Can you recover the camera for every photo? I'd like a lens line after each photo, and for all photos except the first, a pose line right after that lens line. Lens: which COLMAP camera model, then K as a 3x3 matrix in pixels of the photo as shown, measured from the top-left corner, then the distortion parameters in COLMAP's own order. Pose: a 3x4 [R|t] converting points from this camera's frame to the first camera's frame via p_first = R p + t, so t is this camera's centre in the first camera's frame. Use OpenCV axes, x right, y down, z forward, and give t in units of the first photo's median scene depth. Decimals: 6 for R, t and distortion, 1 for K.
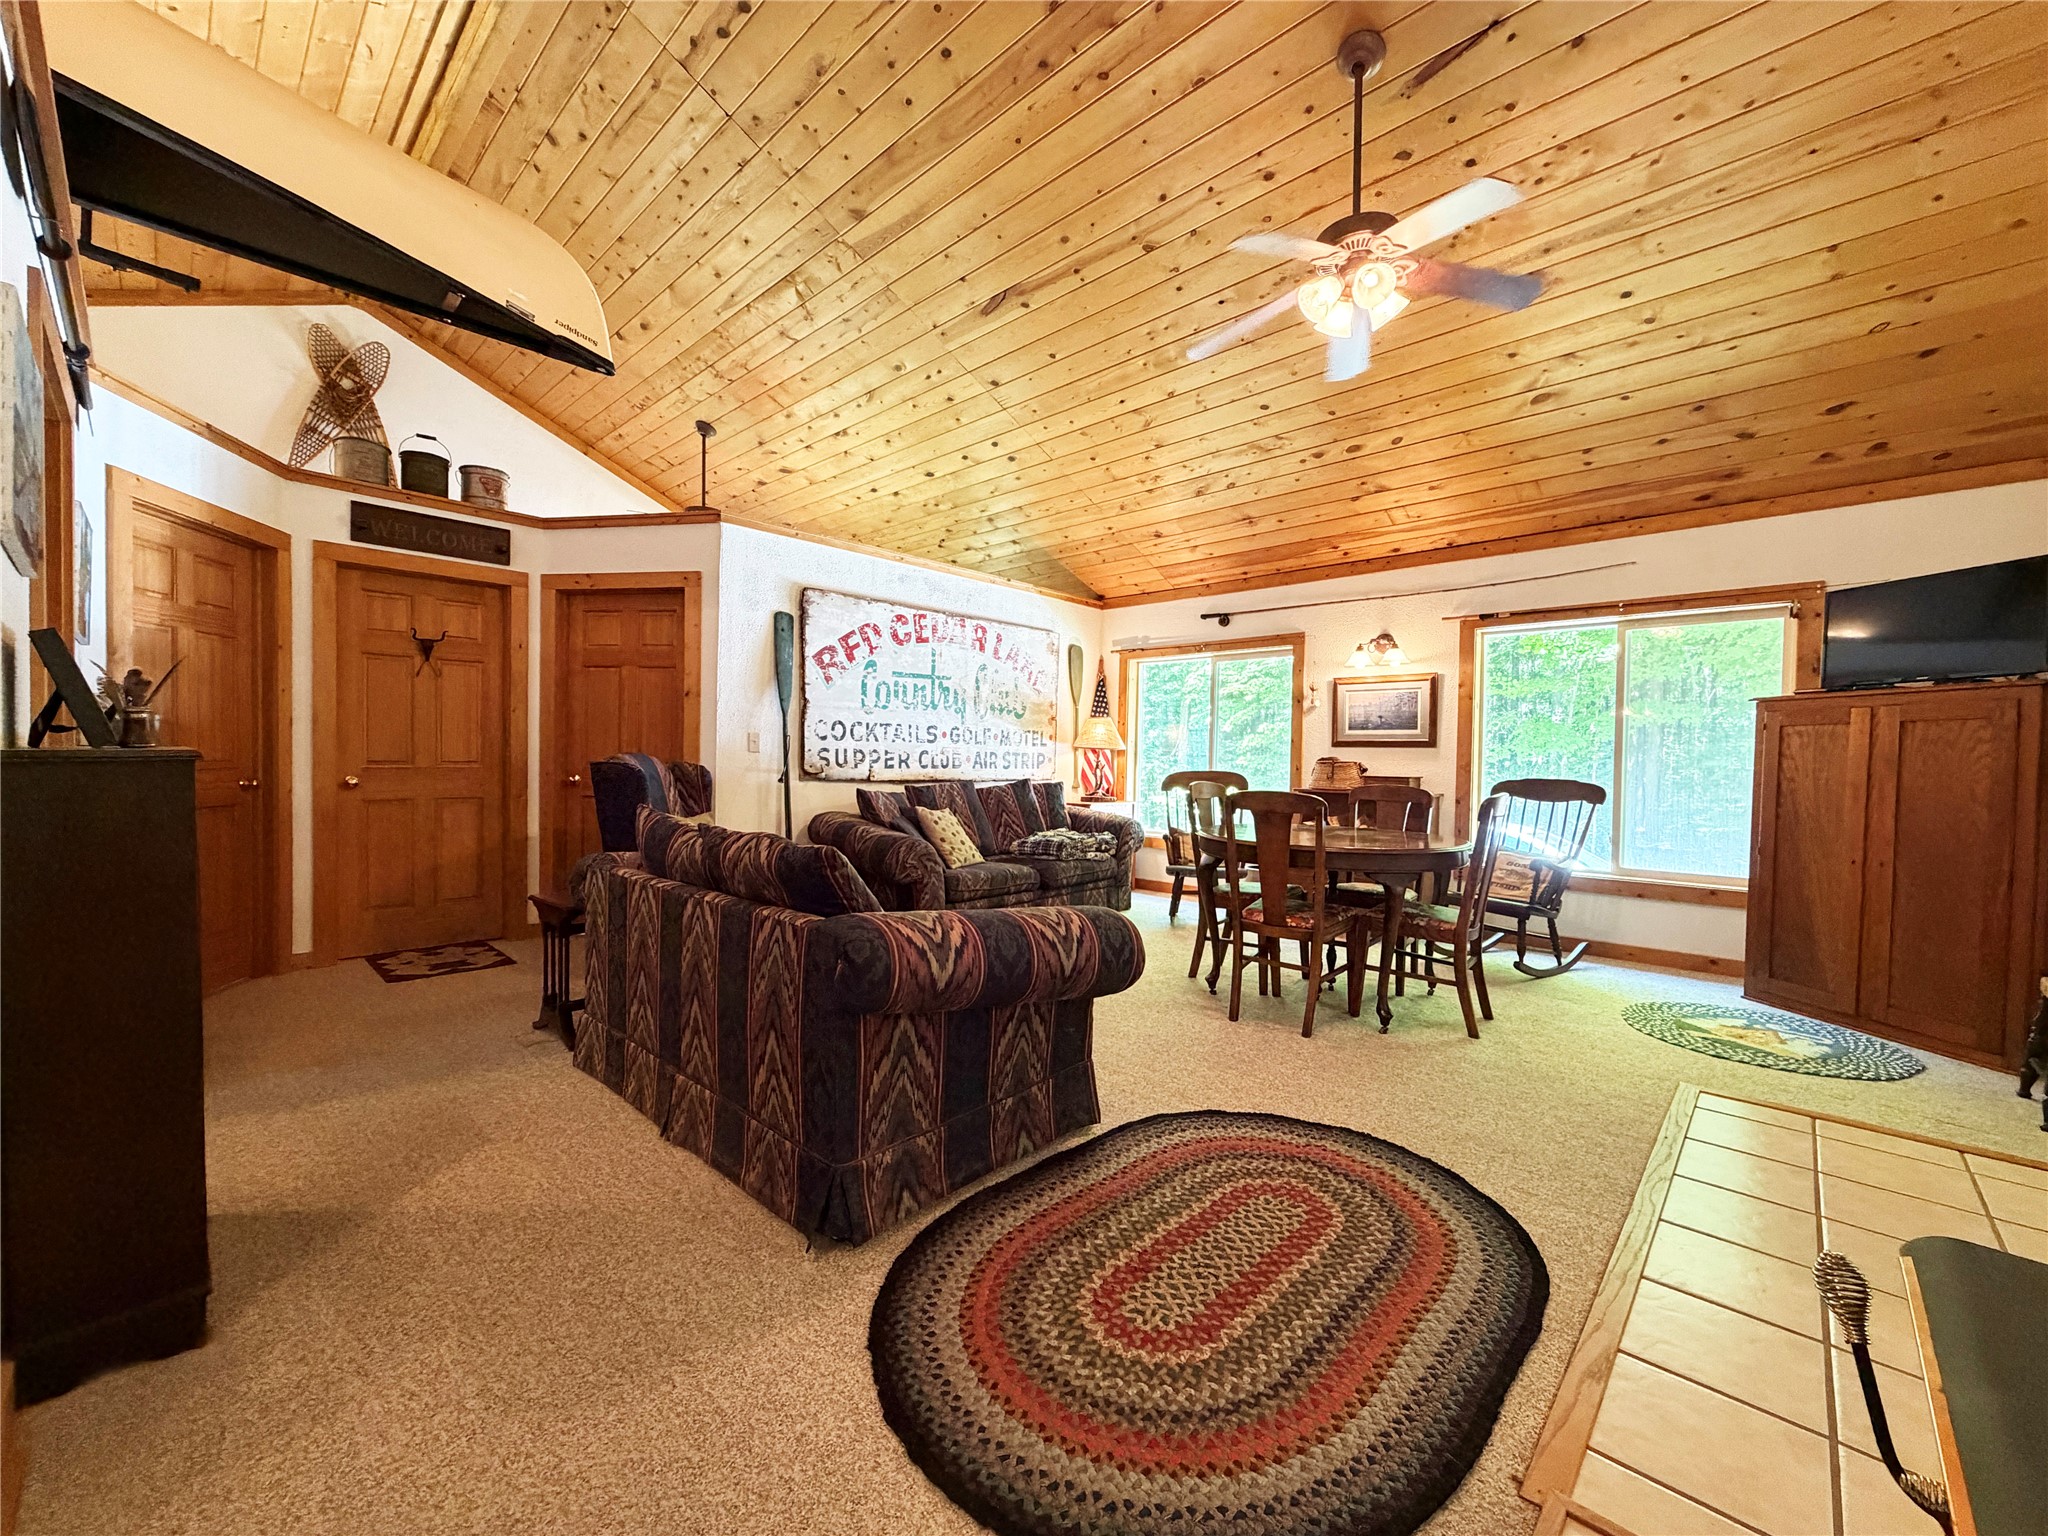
lens RADIAL K [[817.3, 0, 1020.7], [0, 817.3, 774.1], [0, 0, 1]] dist [-0.000189, -0.000089]
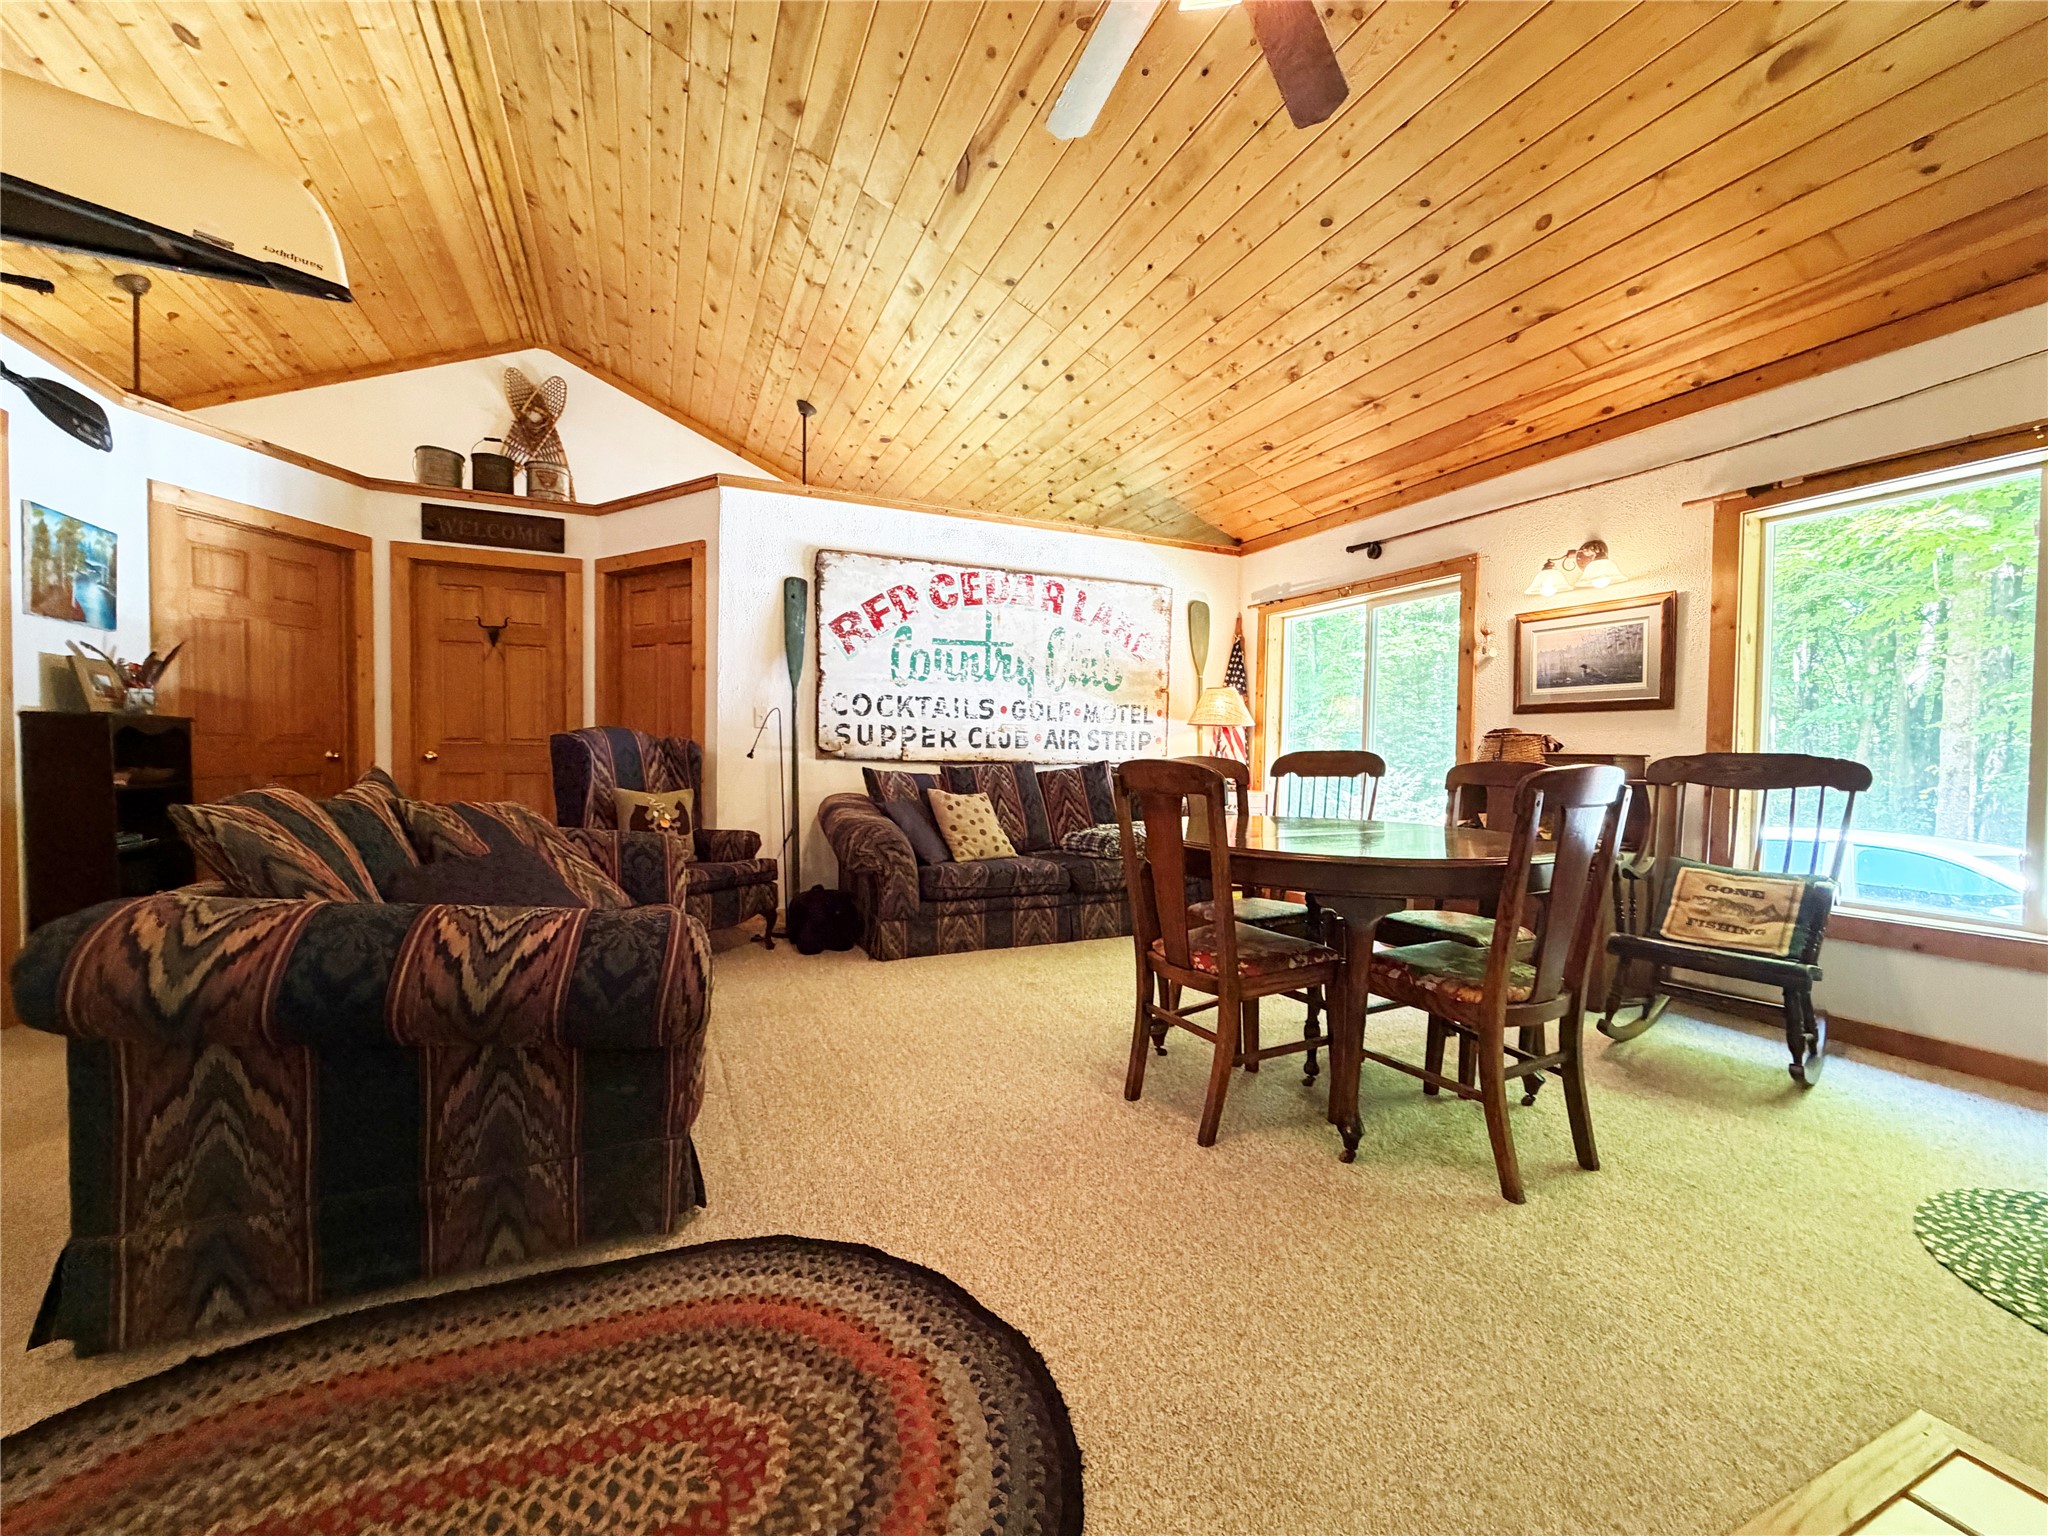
lens RADIAL K [[817.3, 0, 1020.1], [0, 817.3, 773.5], [0, 0, 1]] dist [-0.000189, -0.000089]
pose [[0.925051, 0.007159, -0.379775, 0.309151], [-0.006527, 0.999974, 0.002953, 0.021037], [0.379787, -0.000253, 0.925074, 0.241358]]
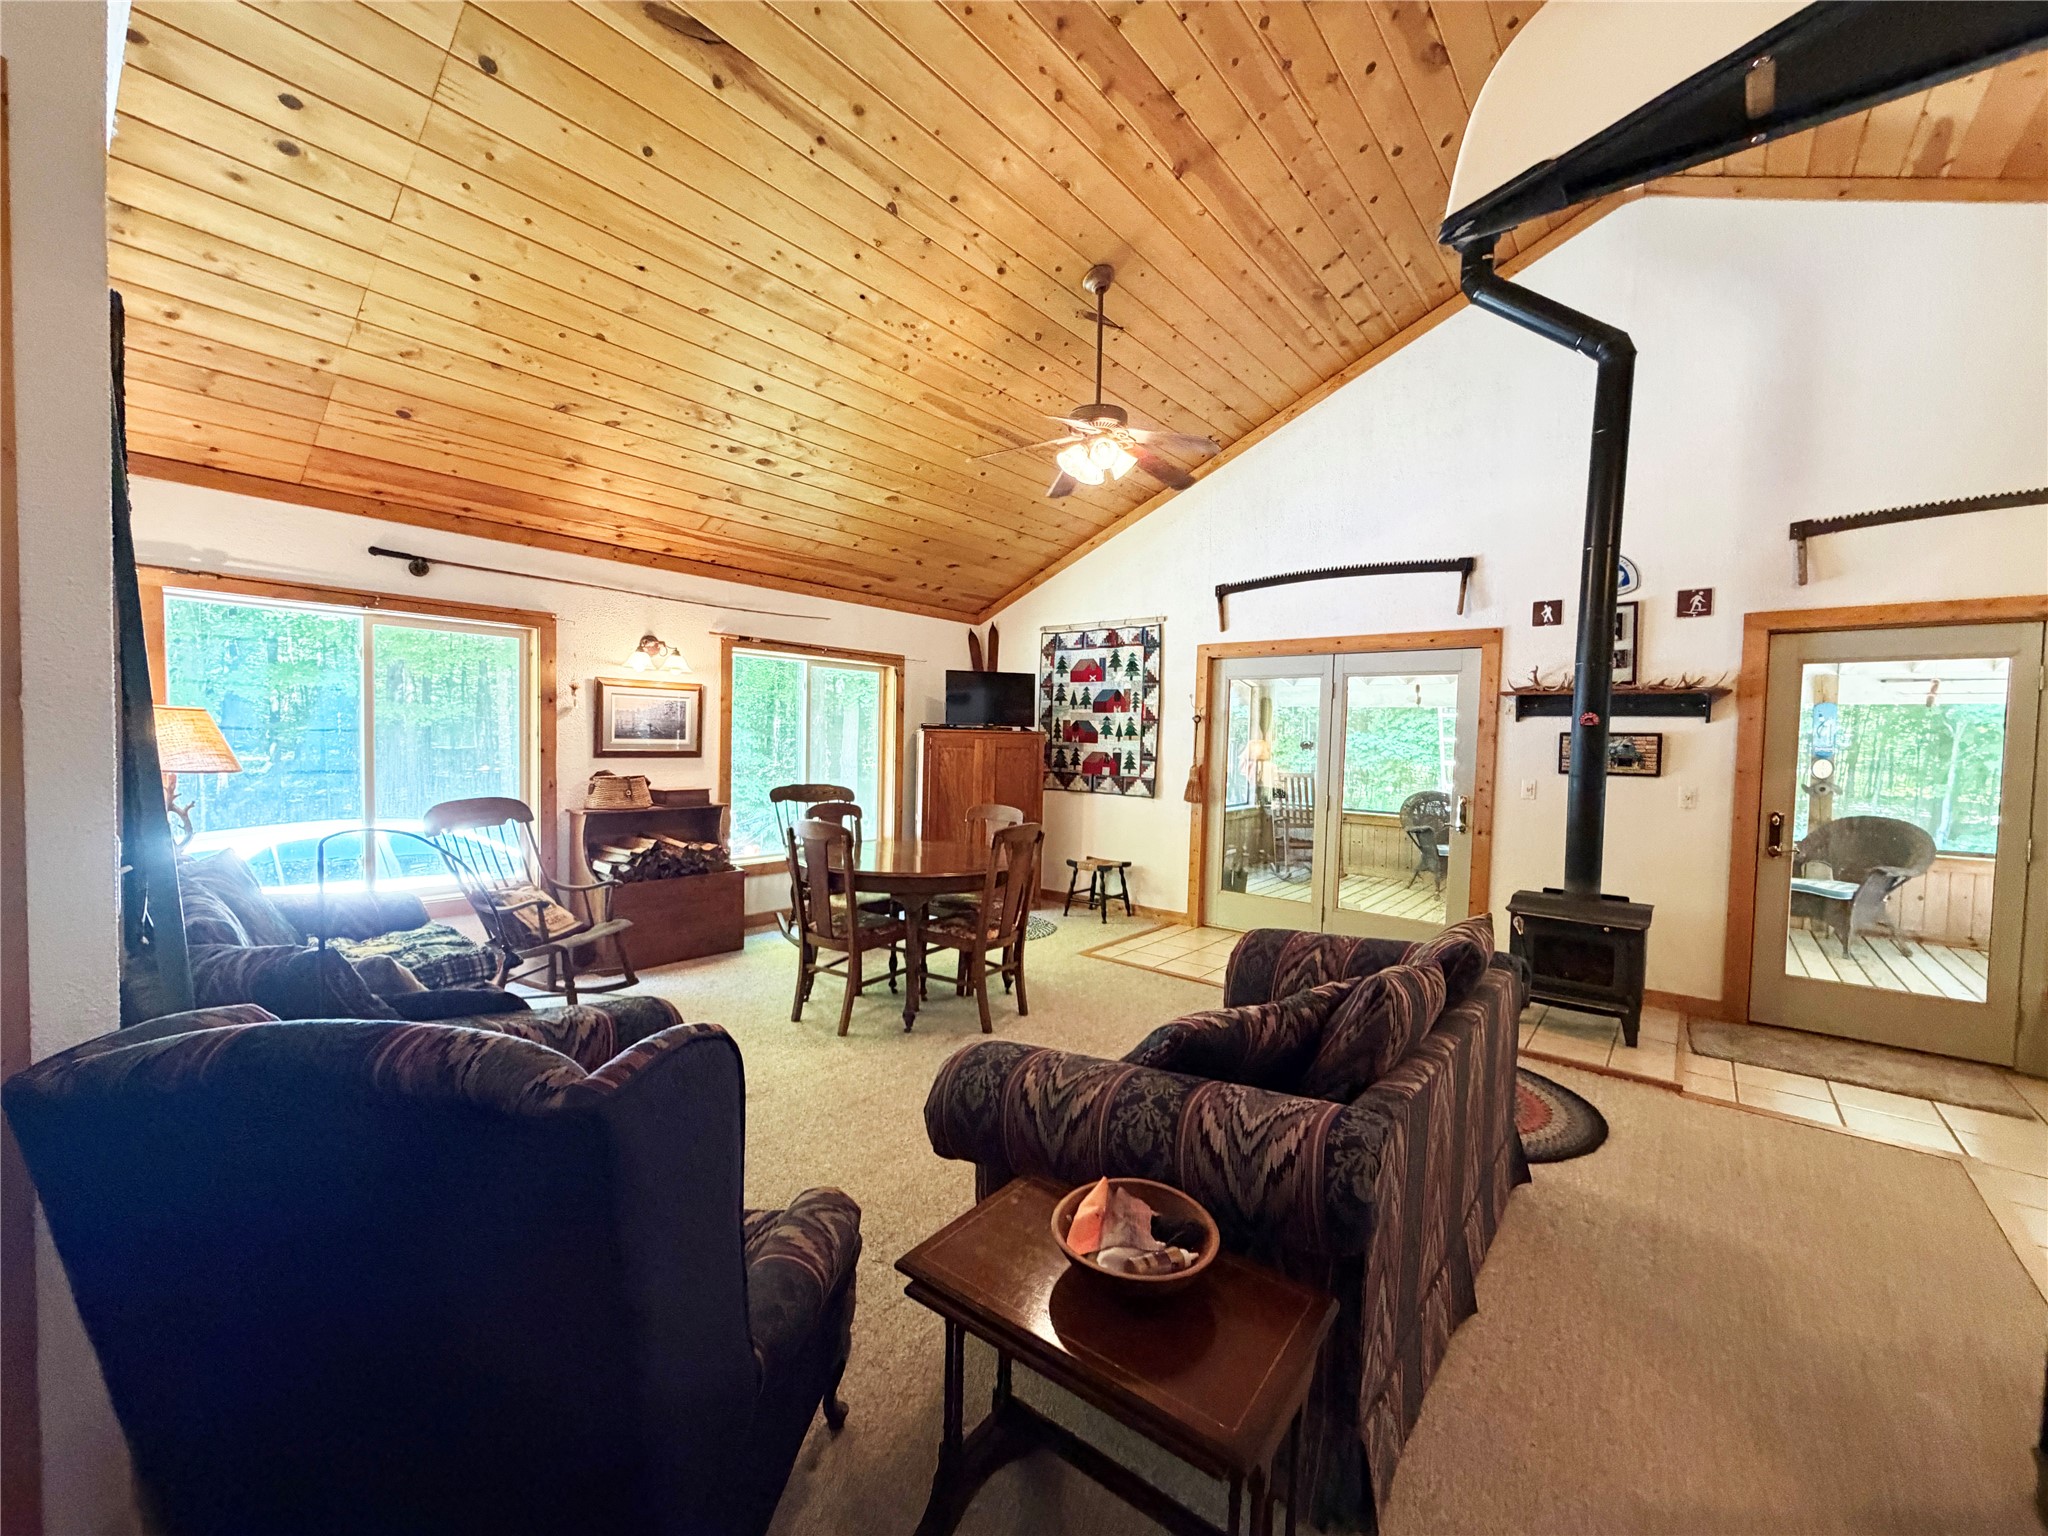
lens RADIAL K [[817.3, 0, 1020.1], [0, 817.3, 771.1], [0, 0, 1]] dist [-0.000189, -0.000089]
pose [[-0.068246, -0.058122, 0.995974, -0.592936], [-0.002727, 0.998309, 0.058071, -0.083966], [-0.997665, 0.001247, -0.068290, 0.741365]]
